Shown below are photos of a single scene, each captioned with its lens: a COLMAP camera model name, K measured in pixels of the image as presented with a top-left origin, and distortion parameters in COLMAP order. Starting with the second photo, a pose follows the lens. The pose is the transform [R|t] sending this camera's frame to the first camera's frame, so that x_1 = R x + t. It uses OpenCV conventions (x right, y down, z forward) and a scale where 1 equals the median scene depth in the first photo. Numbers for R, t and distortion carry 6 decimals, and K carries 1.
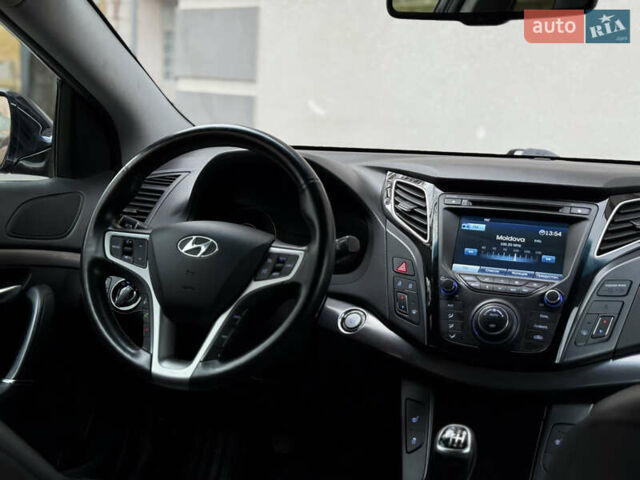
lens RADIAL K [[898.6, 0, 320.0], [0, 898.6, 240.0], [0, 0, 1]] dist [0.170827, -0.019195]
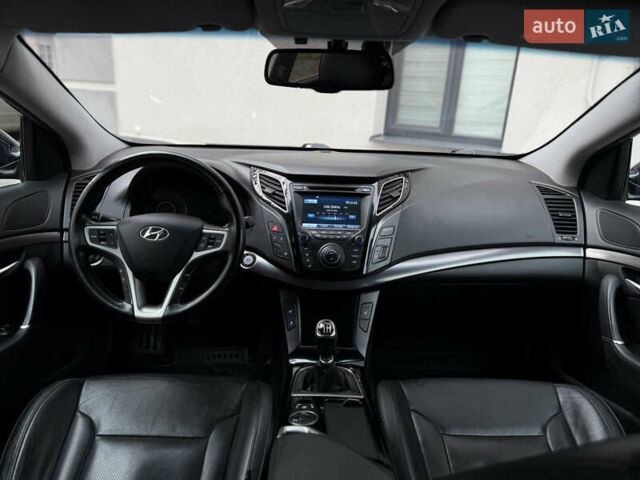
lens RADIAL K [[443.1, 0, 320.0], [0, 443.1, 240.0], [0, 0, 1]] dist [0.104551, -0.110164]
pose [[0.939199, -0.110442, 0.325127, -0.114824], [0.053806, 0.982501, 0.178315, -0.100468], [-0.339131, -0.149980, 0.928707, 0.168000]]
